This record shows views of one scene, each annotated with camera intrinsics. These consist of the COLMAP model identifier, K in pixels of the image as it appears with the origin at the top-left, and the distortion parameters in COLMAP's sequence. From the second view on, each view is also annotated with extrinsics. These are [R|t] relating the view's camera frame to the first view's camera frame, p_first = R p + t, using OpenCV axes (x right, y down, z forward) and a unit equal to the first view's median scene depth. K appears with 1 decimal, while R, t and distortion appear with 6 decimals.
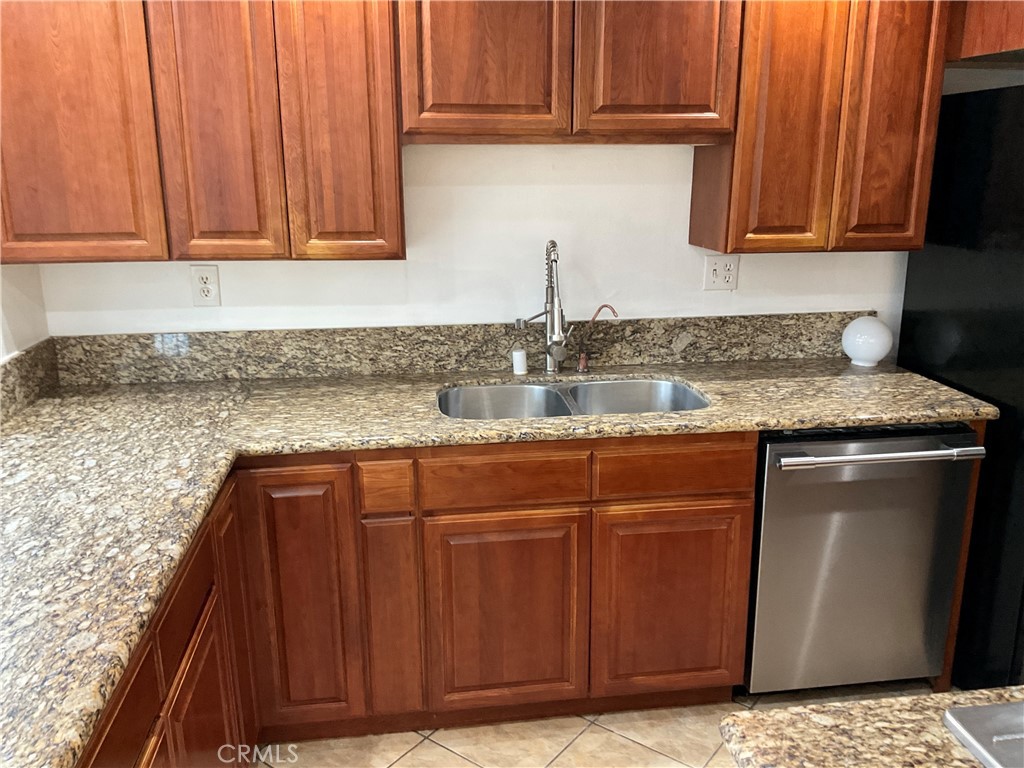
lens RADIAL K [[844.1, 0, 512.0], [0, 844.1, 384.0], [0, 0, 1]] dist [0.116831, -0.257601]
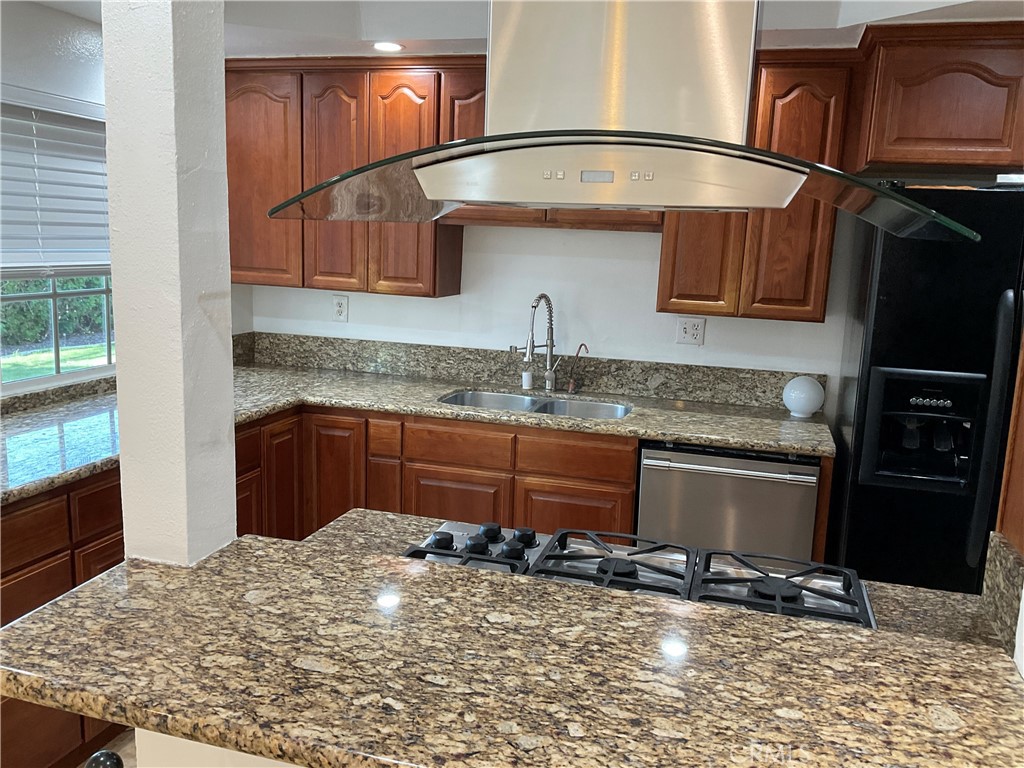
lens RADIAL K [[761.7, 0, 450.0], [0, 761.7, 362.5], [0, 0, 1]] dist [0.084756, -0.106497]
pose [[0.916126, 0.107285, -0.386268, 0.451449], [-0.144182, 0.987229, -0.067759, 0.058227], [0.374065, 0.117769, 0.919894, -0.239830]]
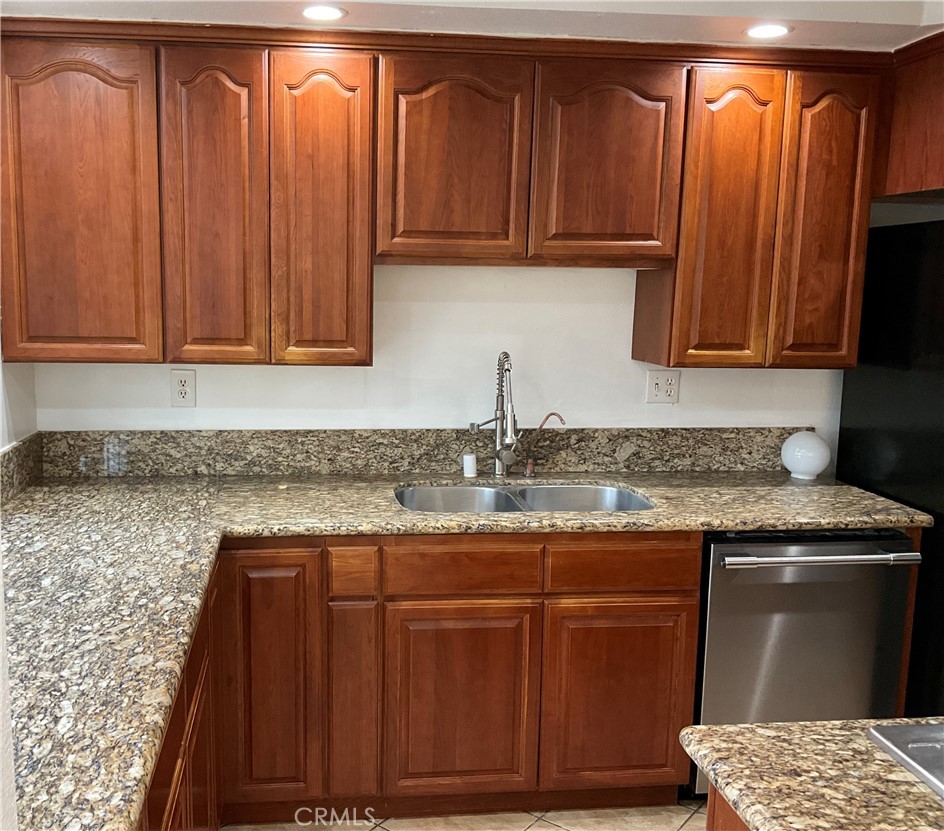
lens RADIAL K [[883.0, 0, 387.3], [0, 883.0, 406.0], [0, 0, 1]] dist [0.114720, -0.242856]
pose [[0.998452, 0.023481, -0.050412, -0.048311], [-0.029237, 0.992742, -0.116657, 0.039085], [0.047306, 0.117950, 0.991892, -0.135156]]
